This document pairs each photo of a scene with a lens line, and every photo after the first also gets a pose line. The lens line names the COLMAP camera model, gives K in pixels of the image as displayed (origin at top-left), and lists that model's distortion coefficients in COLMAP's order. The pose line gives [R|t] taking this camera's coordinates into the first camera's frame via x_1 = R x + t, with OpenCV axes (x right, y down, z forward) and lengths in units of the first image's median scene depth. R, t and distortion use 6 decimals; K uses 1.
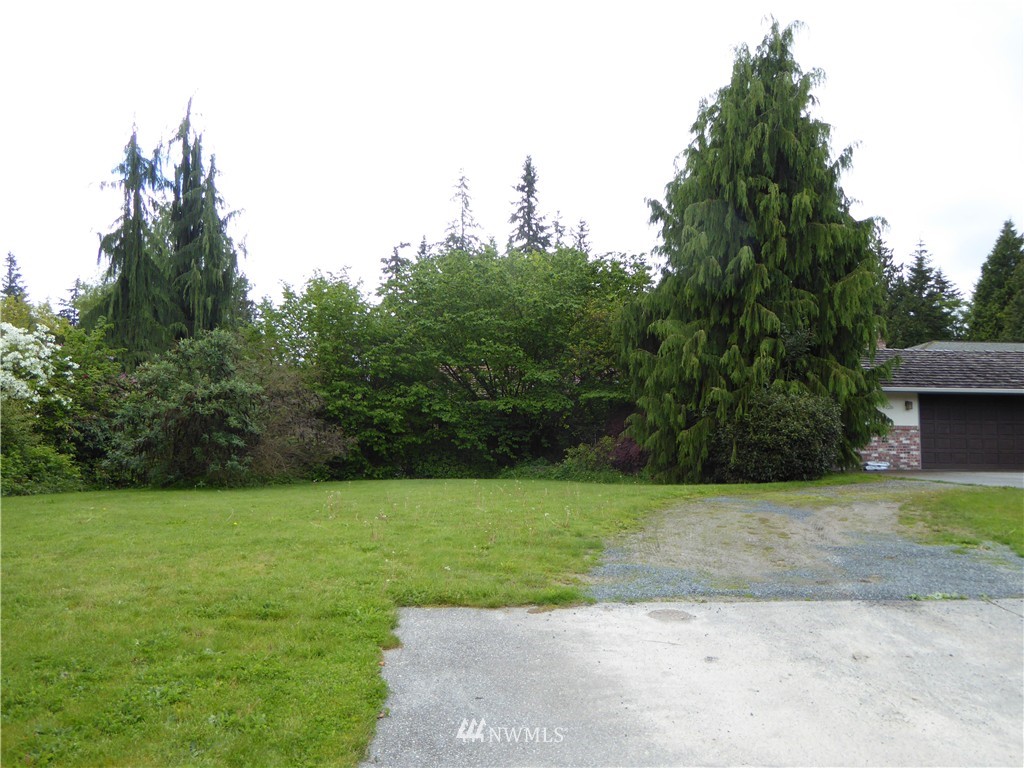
lens RADIAL K [[862.2, 0, 543.9], [0, 862.2, 383.0], [0, 0, 1]] dist [-0.011436, 0.003581]
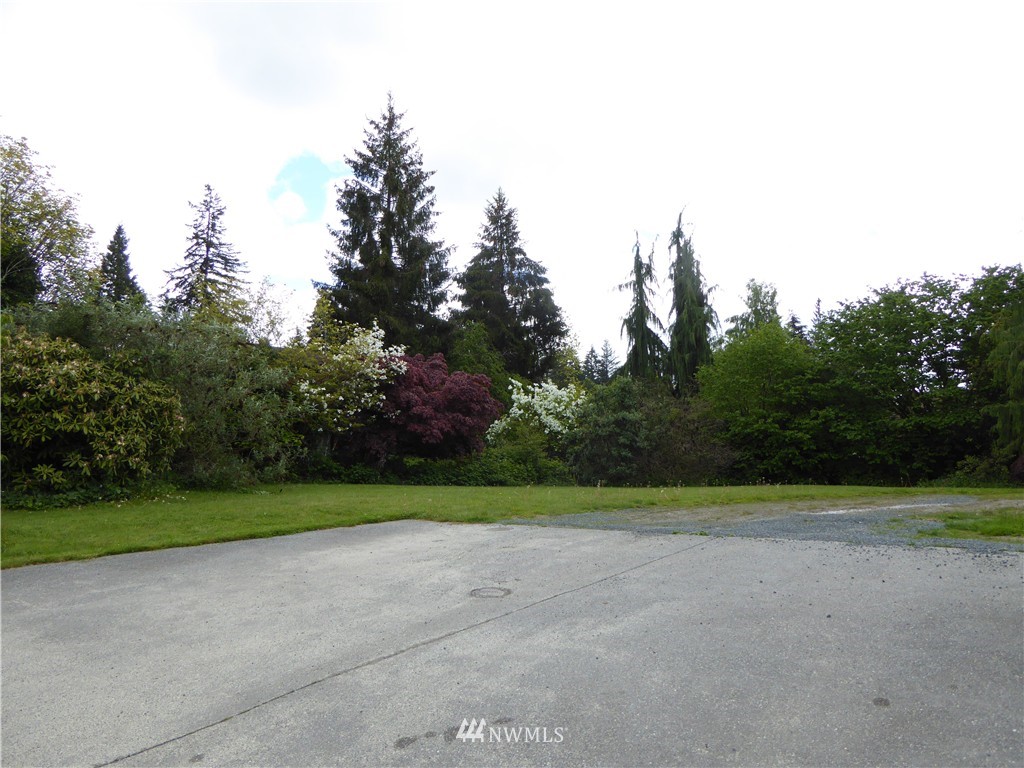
lens RADIAL K [[735.7, 0, 531.7], [0, 735.7, 383.1], [0, 0, 1]] dist [-0.045312, 0.010229]
pose [[0.697559, -0.083454, -0.711651, 0.293803], [0.043871, 0.996305, -0.073832, 0.023686], [0.715183, 0.020281, 0.698642, 0.012350]]
